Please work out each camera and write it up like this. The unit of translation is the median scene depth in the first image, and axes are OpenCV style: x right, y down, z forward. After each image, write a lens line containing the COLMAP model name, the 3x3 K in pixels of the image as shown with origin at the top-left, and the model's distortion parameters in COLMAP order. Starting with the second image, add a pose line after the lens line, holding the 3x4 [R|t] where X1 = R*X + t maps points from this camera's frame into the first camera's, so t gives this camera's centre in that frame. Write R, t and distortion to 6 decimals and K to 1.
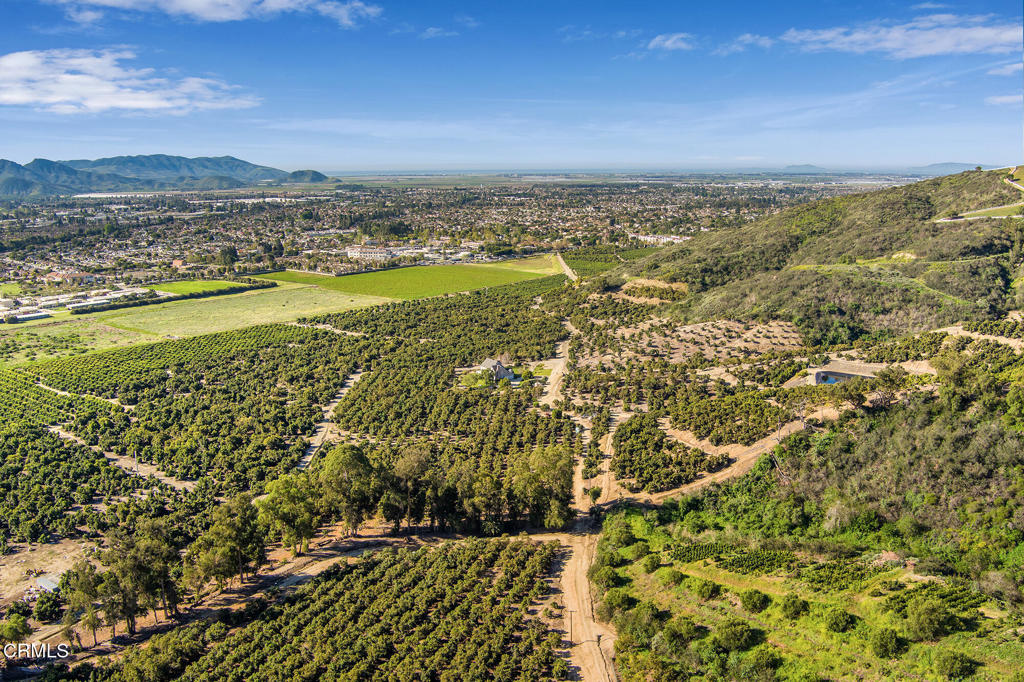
lens RADIAL K [[828.3, 0, 507.0], [0, 828.3, 340.0], [0, 0, 1]] dist [-0.084816, 0.031204]
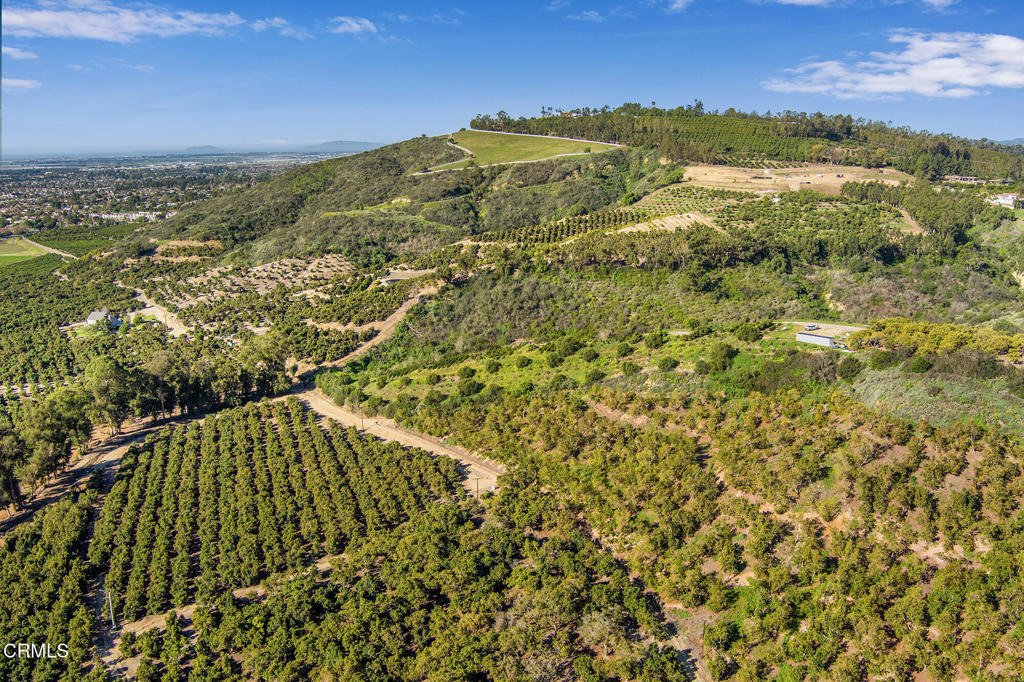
lens RADIAL K [[828.3, 0, 510.2], [0, 828.3, 341.1], [0, 0, 1]] dist [-0.084816, 0.031204]
pose [[0.769484, -0.146175, 0.621713, -0.232590], [0.131601, 0.988855, 0.069616, 0.050124], [-0.624960, 0.028250, 0.780145, -0.134130]]
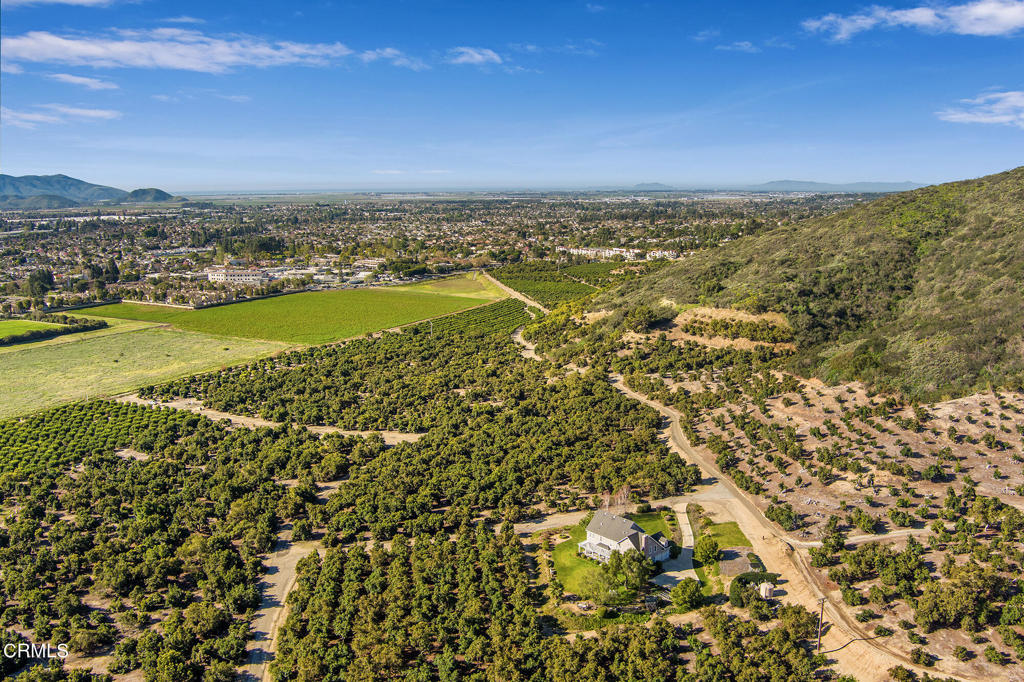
lens RADIAL K [[828.3, 0, 513.9], [0, 828.3, 340.3], [0, 0, 1]] dist [-0.084816, 0.031204]
pose [[0.983567, -0.030882, 0.177882, -0.125029], [0.034893, 0.999201, -0.019466, -0.053169], [-0.177139, 0.025353, 0.983859, 0.508609]]
